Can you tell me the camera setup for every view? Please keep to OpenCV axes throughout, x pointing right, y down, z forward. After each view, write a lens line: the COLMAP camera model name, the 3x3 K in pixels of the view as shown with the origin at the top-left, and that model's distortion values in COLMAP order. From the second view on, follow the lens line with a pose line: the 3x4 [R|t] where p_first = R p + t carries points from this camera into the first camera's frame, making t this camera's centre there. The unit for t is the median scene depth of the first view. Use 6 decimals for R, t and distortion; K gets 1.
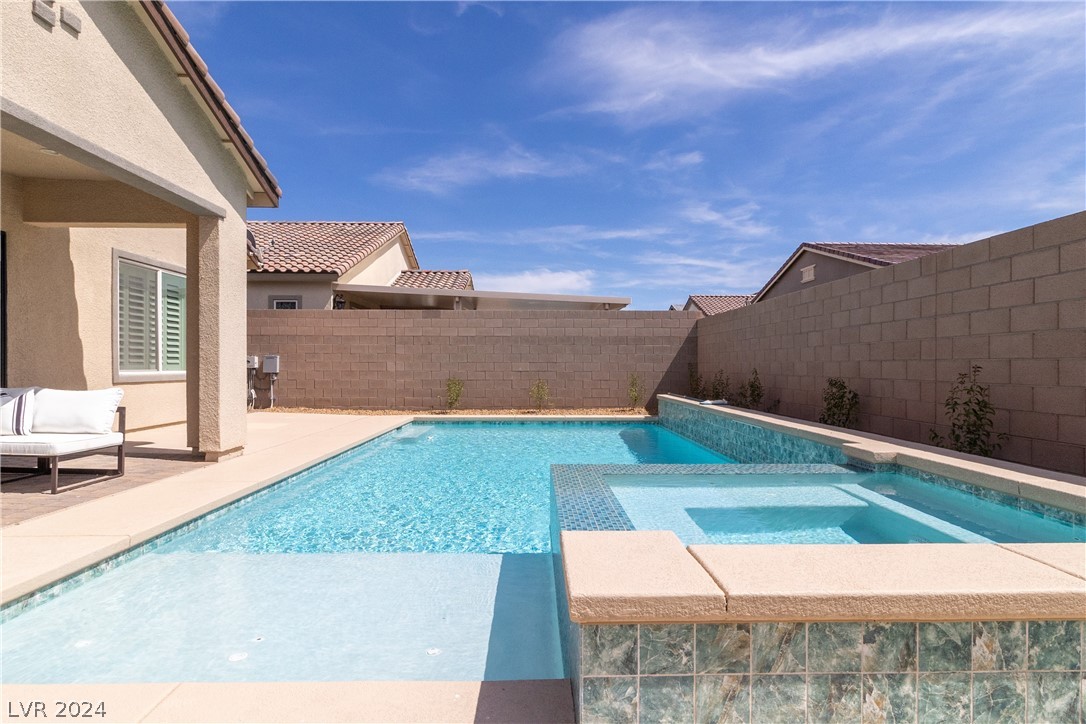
lens RADIAL K [[535.9, 0, 543.9], [0, 535.9, 365.6], [0, 0, 1]] dist [-0.000010, -0.000163]
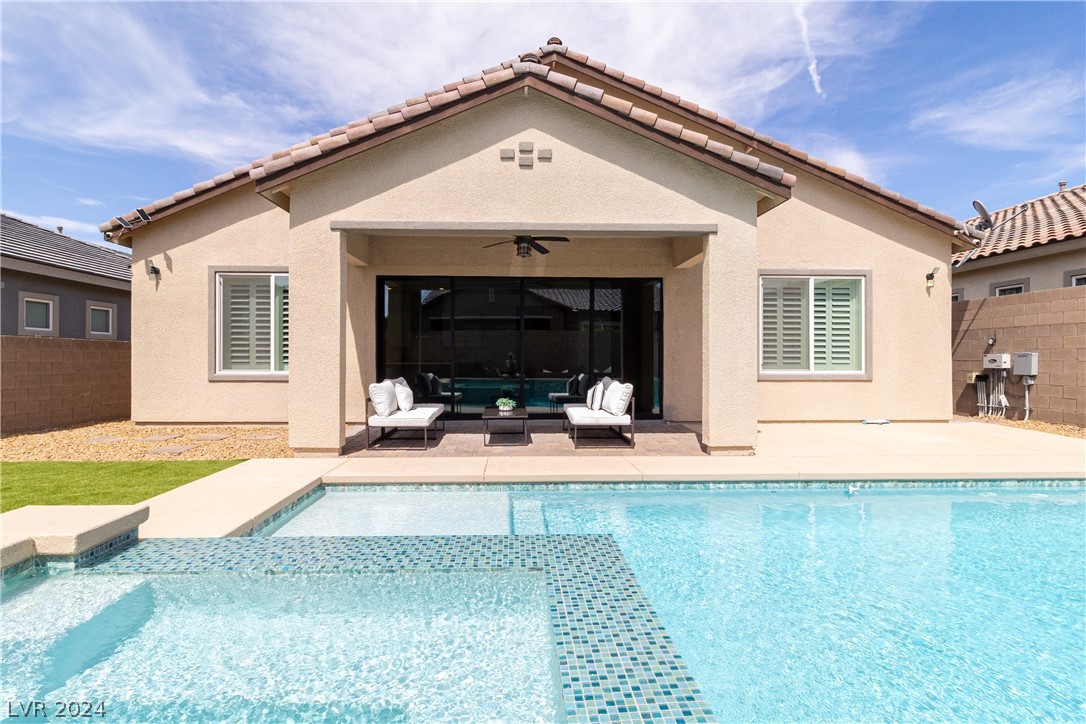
lens RADIAL K [[505.8, 0, 541.8], [0, 505.8, 357.8], [0, 0, 1]] dist [0.000028, -0.000484]
pose [[0.036139, -0.003981, -0.999339, 0.418562], [-0.001896, 0.999990, -0.004052, -0.015527], [0.999345, 0.002041, 0.036131, 0.614670]]
